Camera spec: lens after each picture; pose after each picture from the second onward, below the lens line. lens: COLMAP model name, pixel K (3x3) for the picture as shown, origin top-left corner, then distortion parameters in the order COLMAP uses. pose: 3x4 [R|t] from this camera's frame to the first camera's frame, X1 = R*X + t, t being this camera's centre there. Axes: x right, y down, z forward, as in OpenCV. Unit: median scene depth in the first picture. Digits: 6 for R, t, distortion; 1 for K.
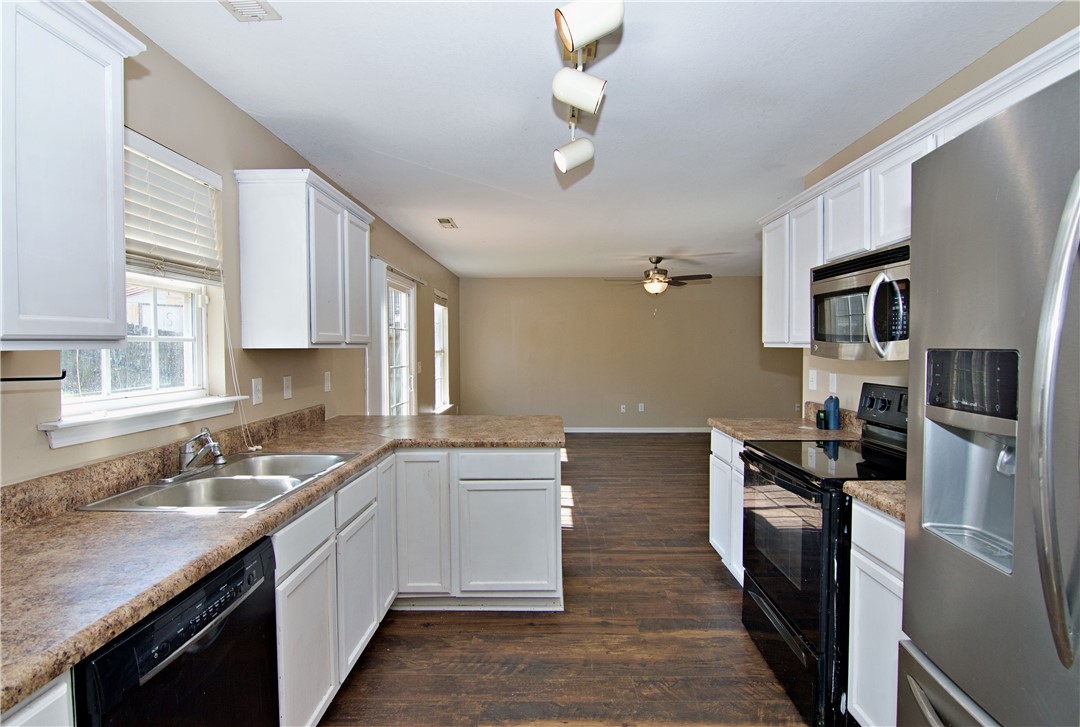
lens RADIAL K [[534.2, 0, 537.8], [0, 534.2, 358.2], [0, 0, 1]] dist [-0.007007, -0.009763]
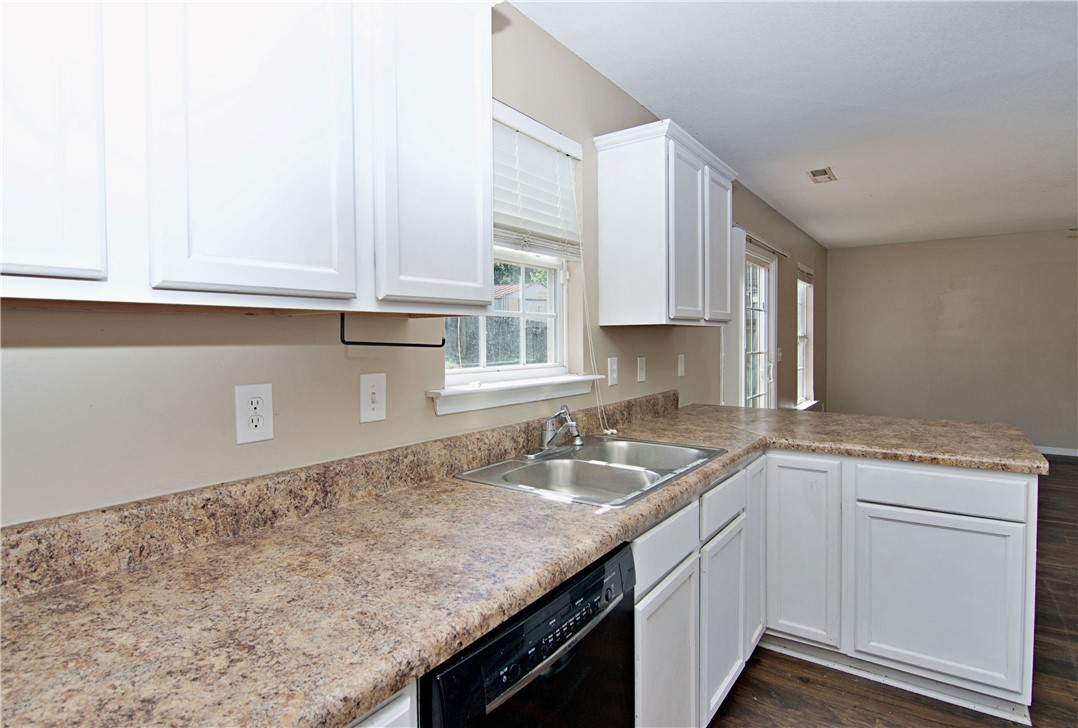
lens RADIAL K [[549.3, 0, 537.8], [0, 549.3, 355.3], [0, 0, 1]] dist [-0.003049, -0.000998]
pose [[0.818505, 0.015994, -0.574276, -0.085713], [-0.009118, 0.999848, 0.014851, 0.022239], [0.574427, -0.006919, 0.818527, 0.142416]]
